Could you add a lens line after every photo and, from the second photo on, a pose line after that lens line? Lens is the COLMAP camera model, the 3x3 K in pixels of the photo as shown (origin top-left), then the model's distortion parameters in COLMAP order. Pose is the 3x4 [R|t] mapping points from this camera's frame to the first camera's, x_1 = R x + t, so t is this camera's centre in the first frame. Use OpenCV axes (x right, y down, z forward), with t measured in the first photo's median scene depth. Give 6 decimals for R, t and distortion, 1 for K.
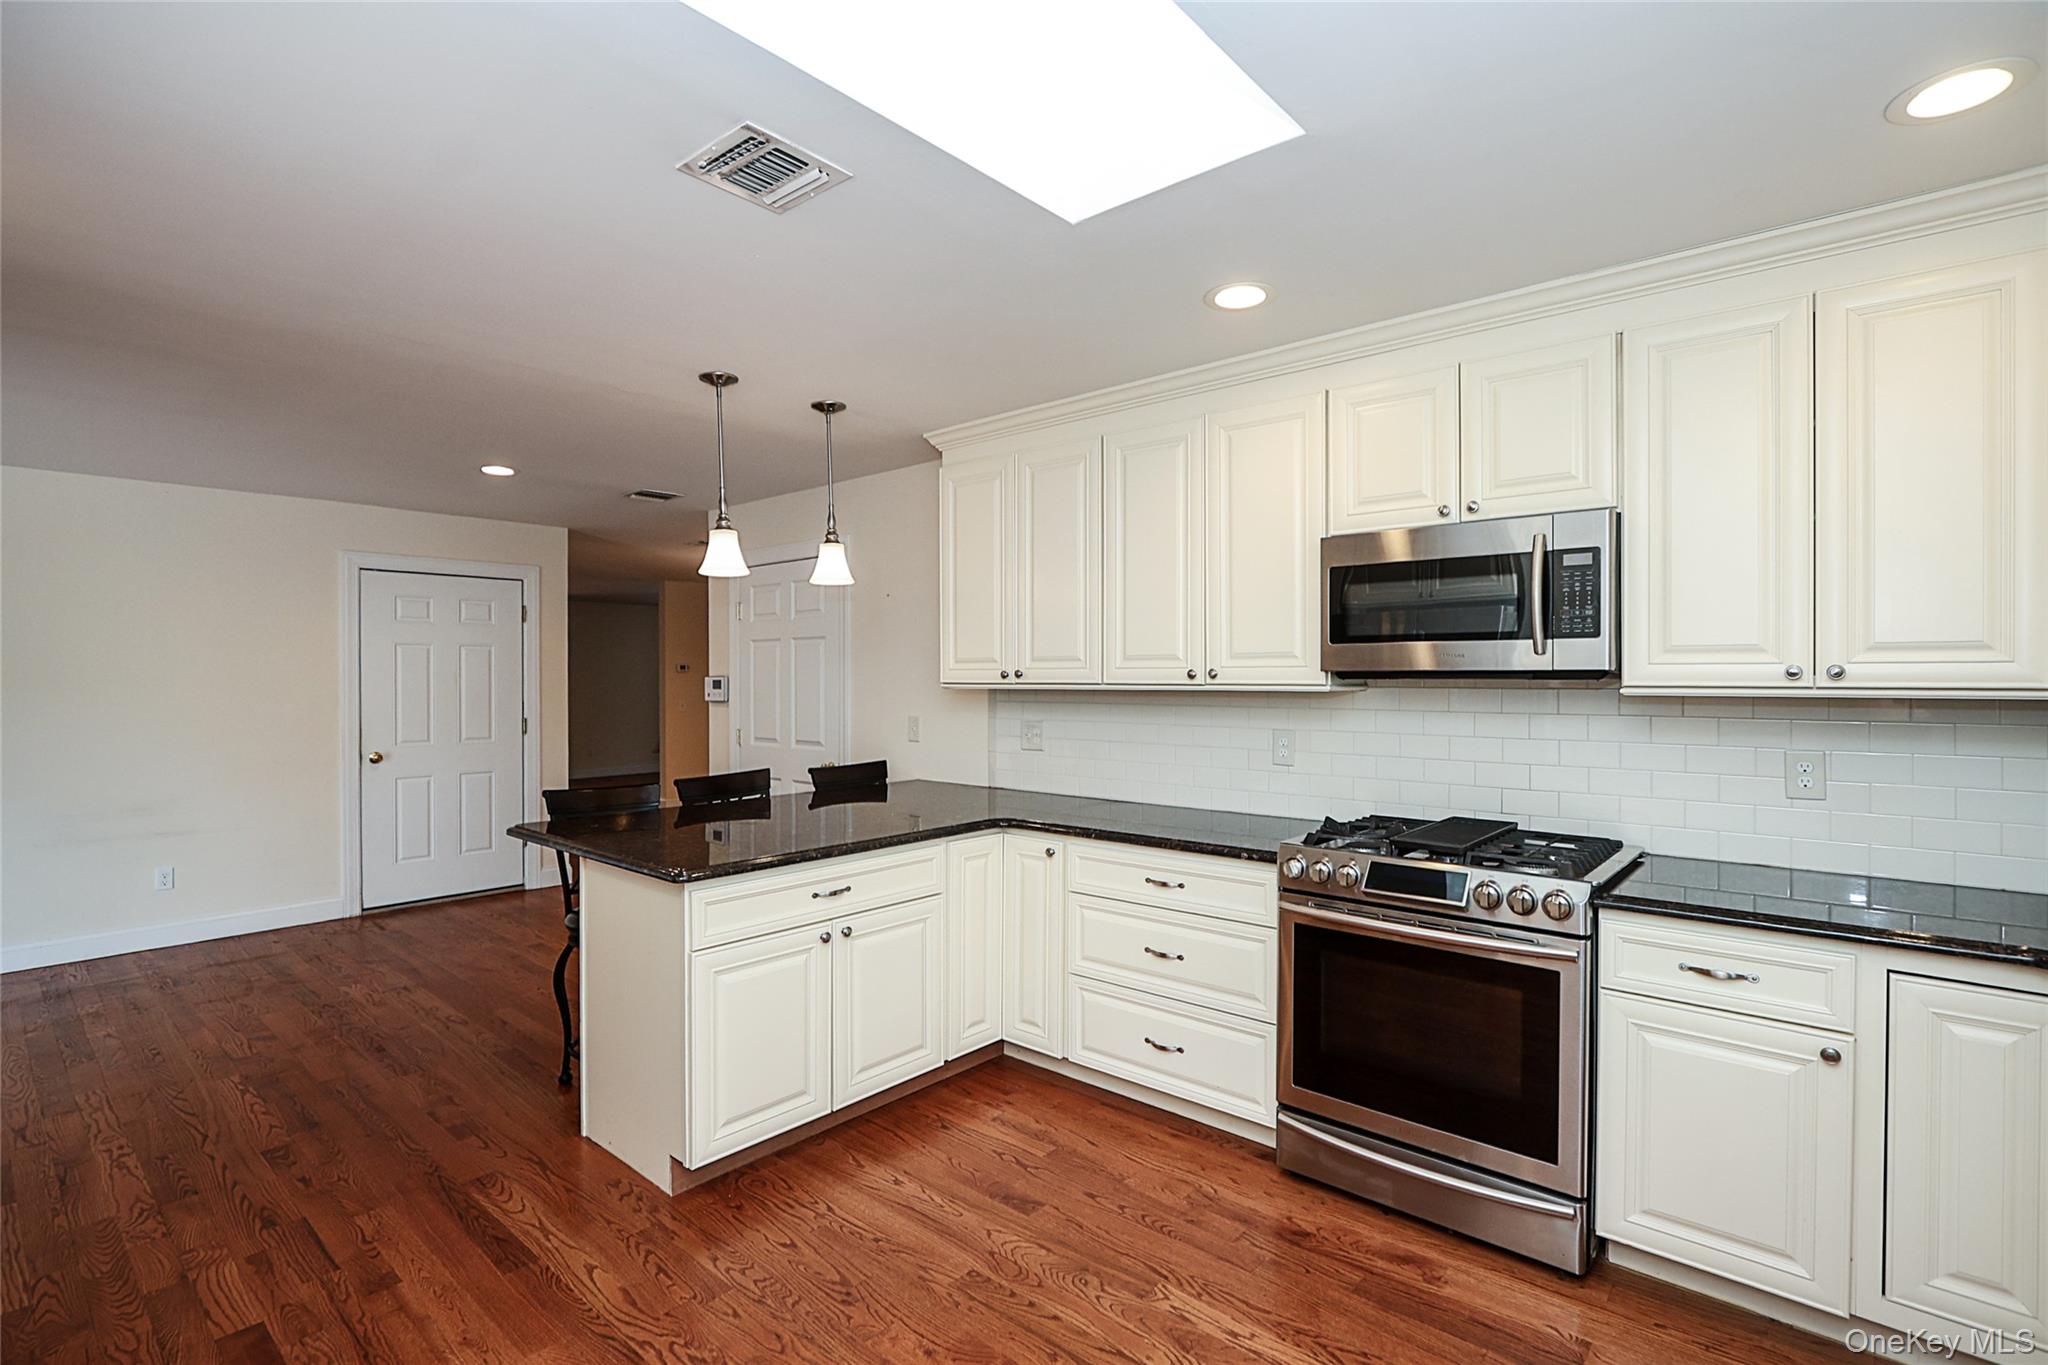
lens RADIAL K [[975.0, 0, 1043.8], [0, 975.0, 676.8], [0, 0, 1]] dist [-0.011815, 0.000375]
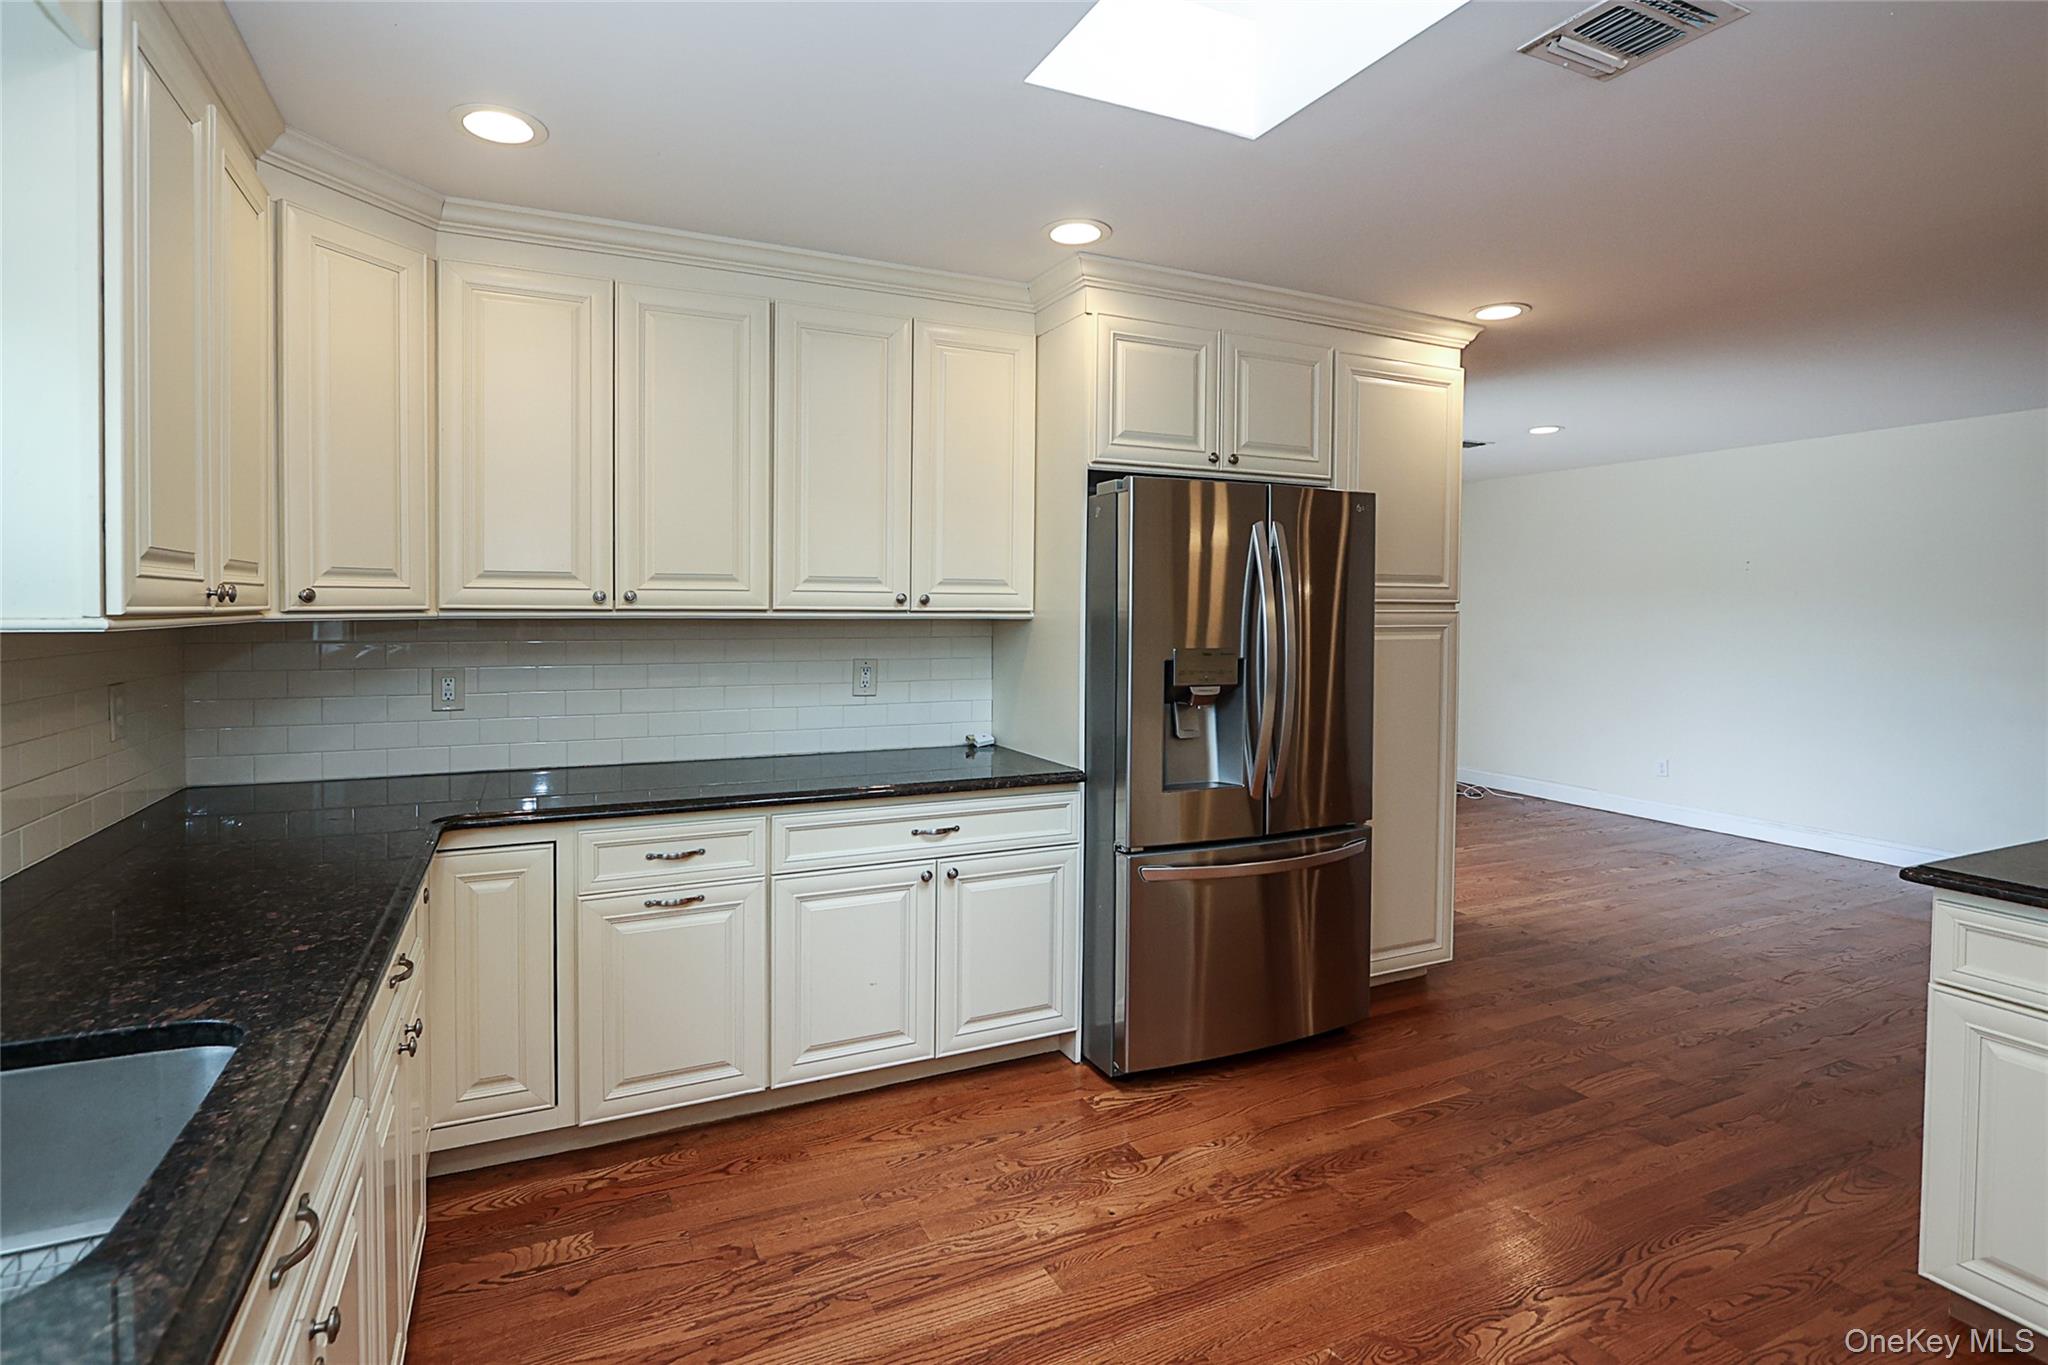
lens RADIAL K [[966.3, 0, 980.7], [0, 966.3, 628.7], [0, 0, 1]] dist [0.001251, 0.001001]
pose [[-0.425711, 0.016520, -0.904708, 0.485721], [-0.004062, 0.999788, 0.020167, 0.006188], [0.904850, 0.012260, -0.425554, 0.541753]]
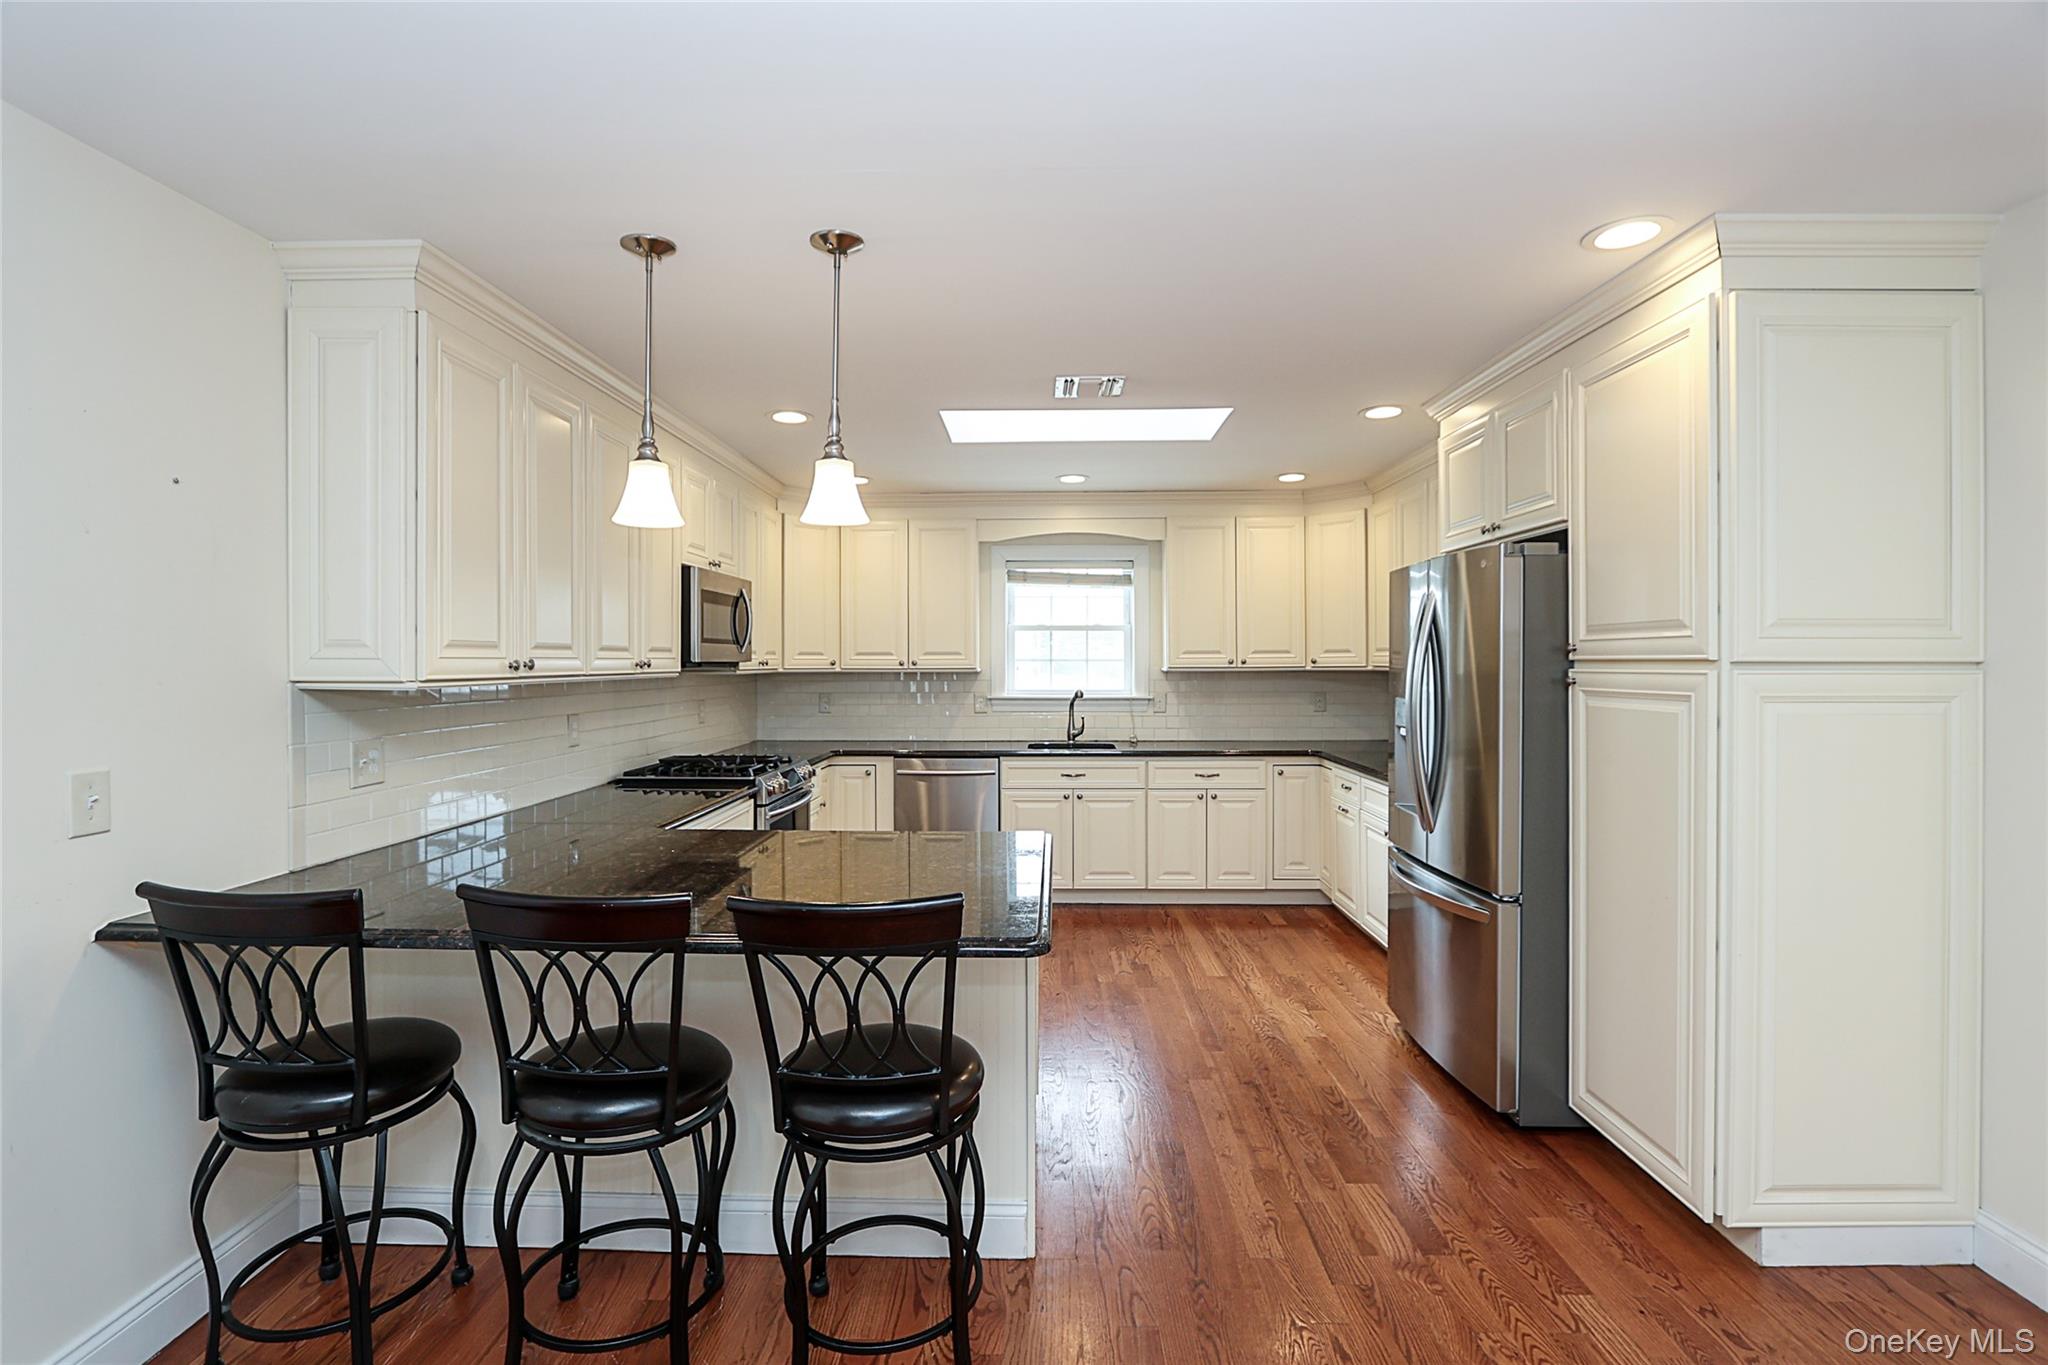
lens RADIAL K [[952.7, 0, 1022.0], [0, 952.7, 667.8], [0, 0, 1]] dist [-0.013331, 0.000062]
pose [[-0.635143, -0.001927, 0.772393, -1.001917], [0.005139, 0.999964, 0.006720, -0.003921], [-0.772378, 0.008238, -0.635110, 1.410377]]
